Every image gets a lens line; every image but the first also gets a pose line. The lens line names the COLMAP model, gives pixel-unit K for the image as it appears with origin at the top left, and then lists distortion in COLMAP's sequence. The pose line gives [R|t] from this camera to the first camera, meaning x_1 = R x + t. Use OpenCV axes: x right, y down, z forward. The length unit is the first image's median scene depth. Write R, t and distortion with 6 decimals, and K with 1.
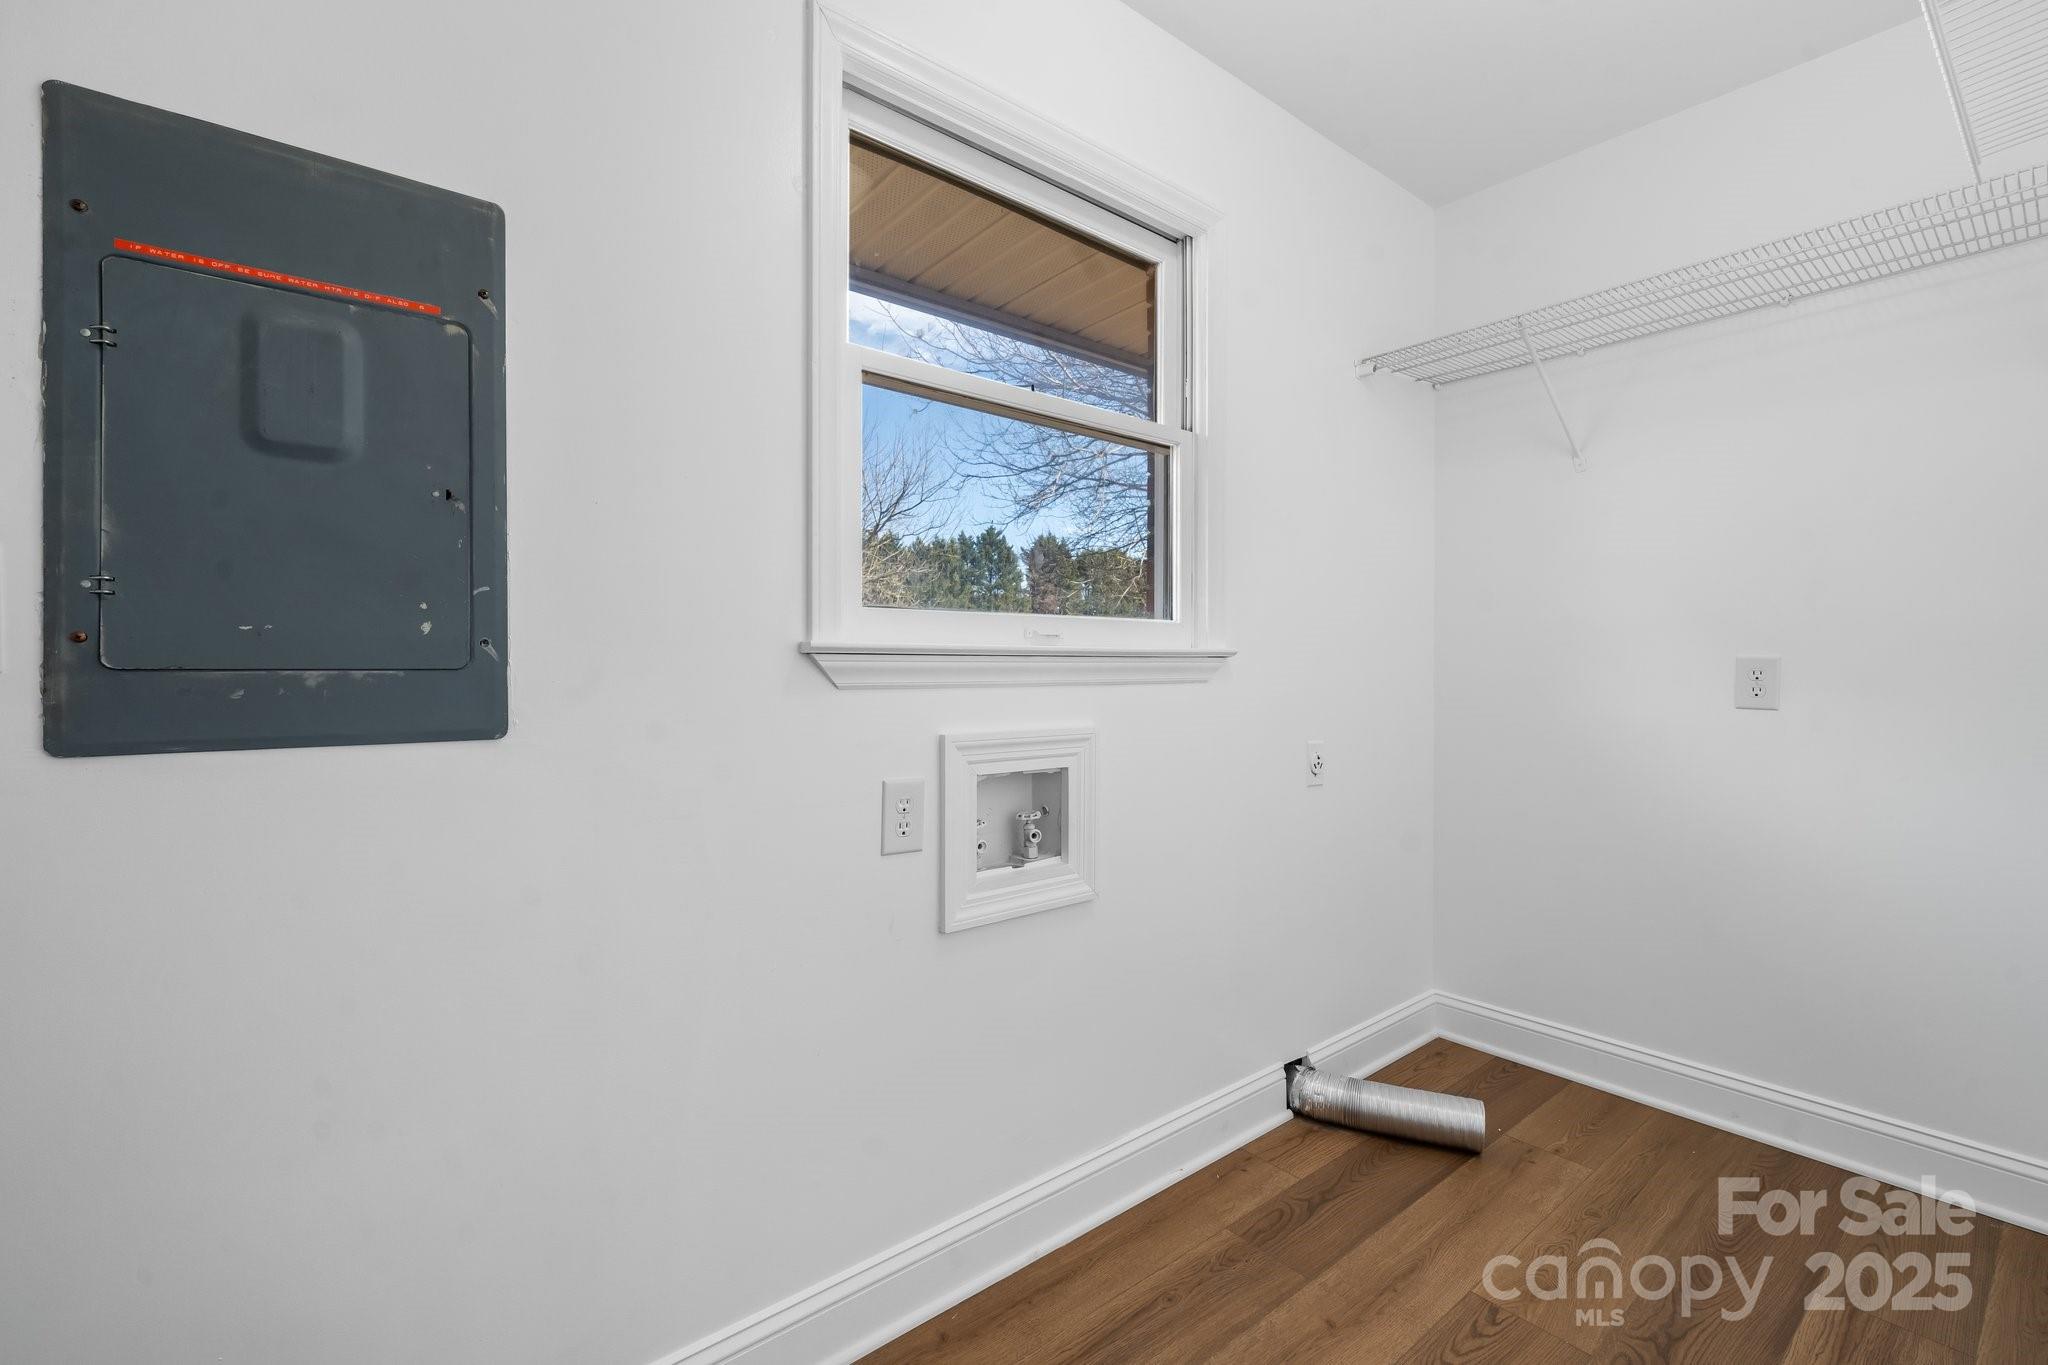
lens RADIAL K [[895.3, 0, 1018.0], [0, 895.3, 682.8], [0, 0, 1]] dist [-0.002267, 0.000420]
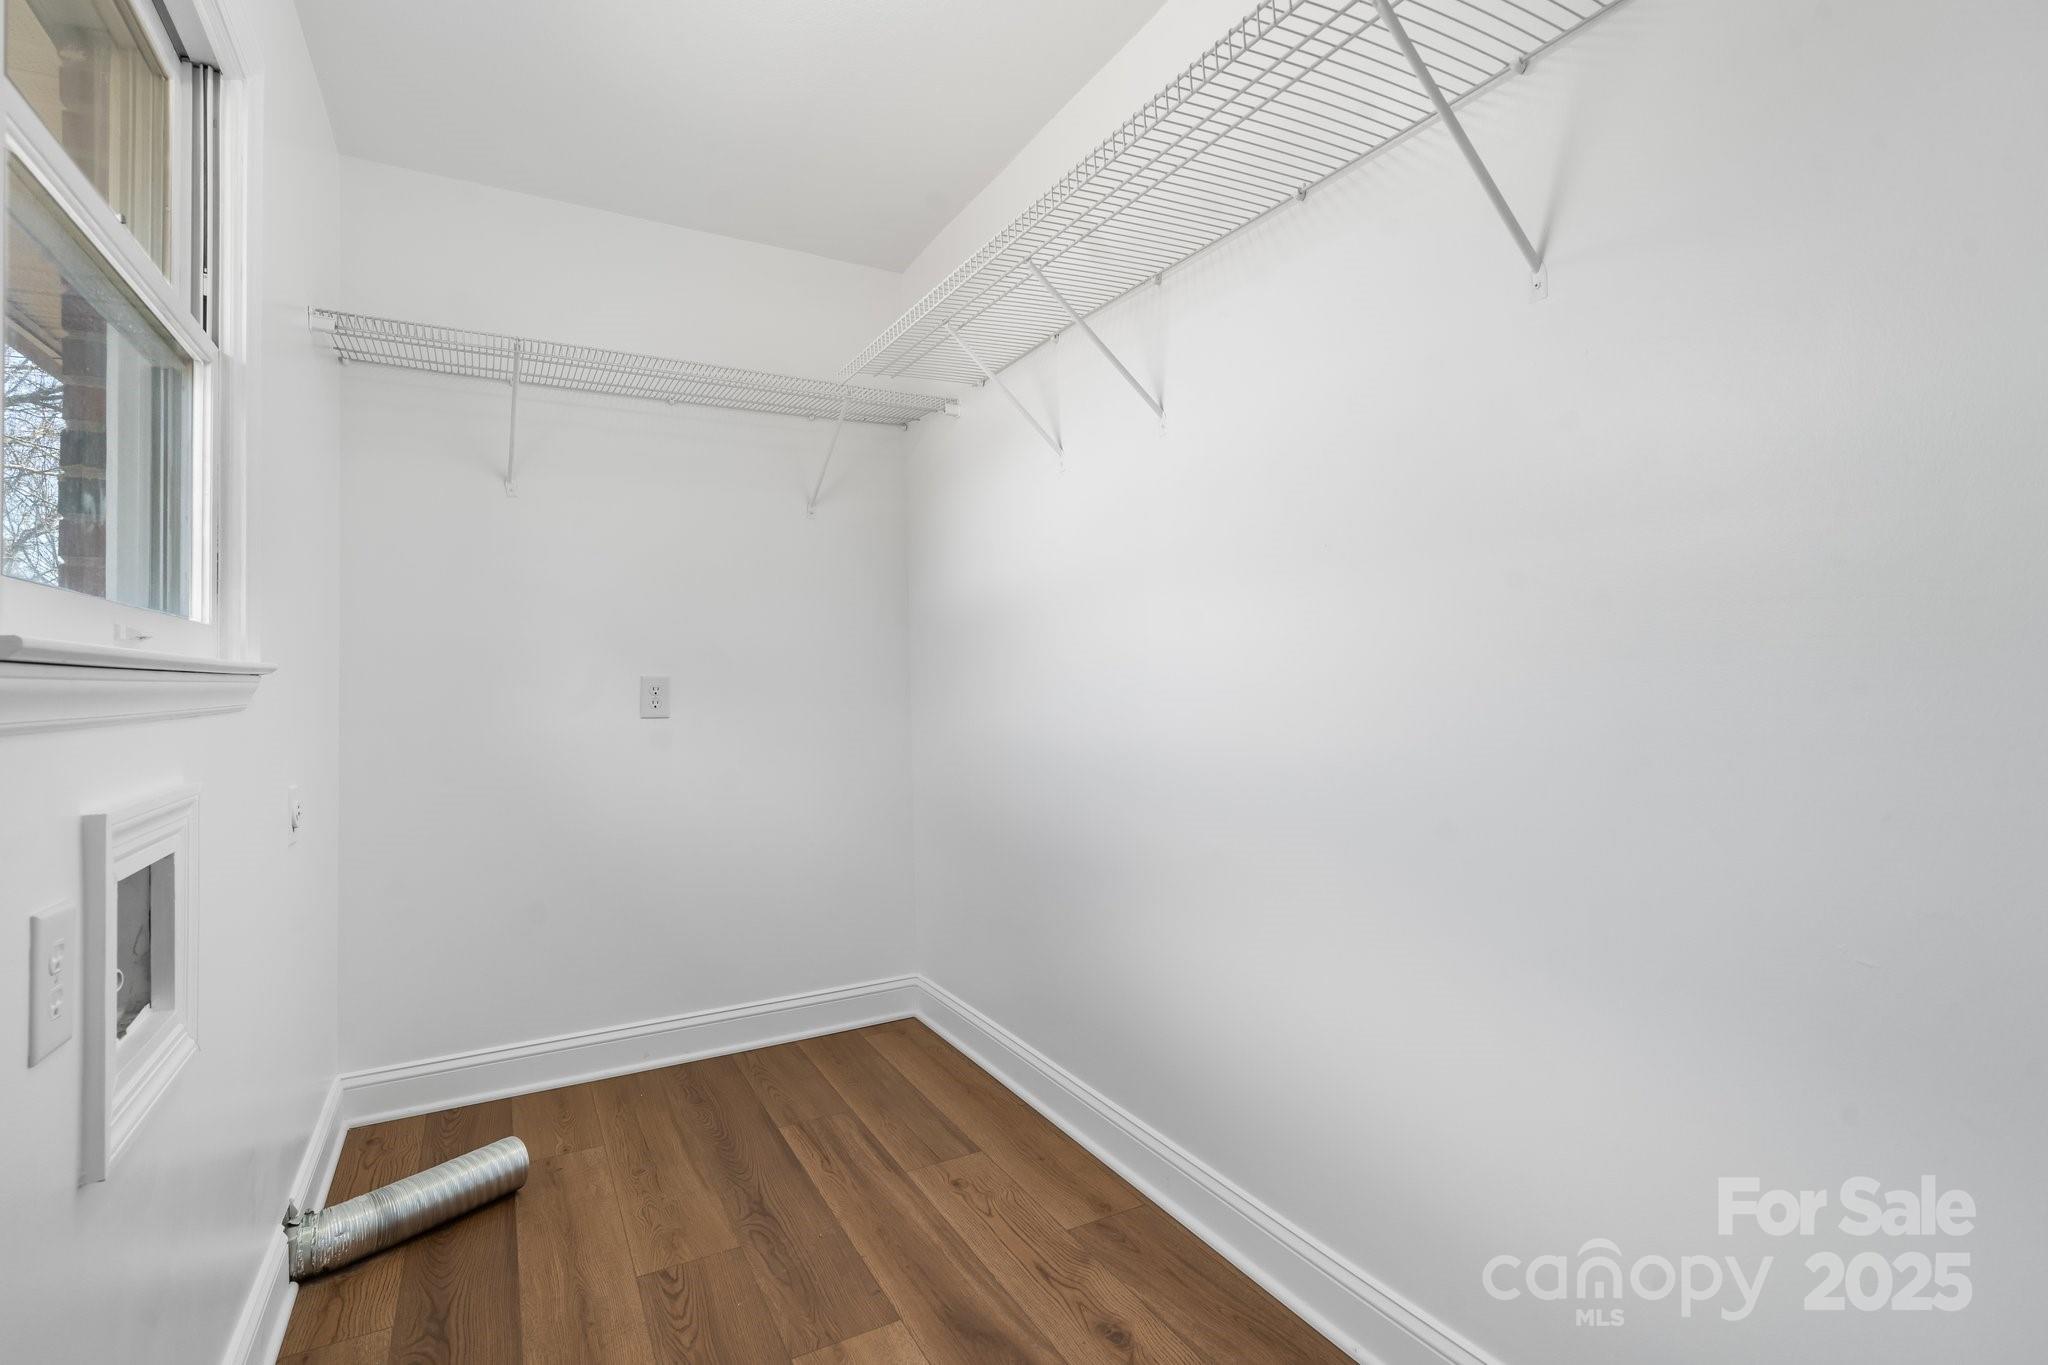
lens RADIAL K [[998.6, 0, 1024.0], [0, 998.6, 682.5], [0, 0, 1]] dist [-0.000429, -0.000549]
pose [[0.156961, -0.004370, 0.987595, -0.461253], [0.035860, 0.999356, -0.001277, 0.000062], [-0.986954, 0.035615, 0.157016, 0.272887]]
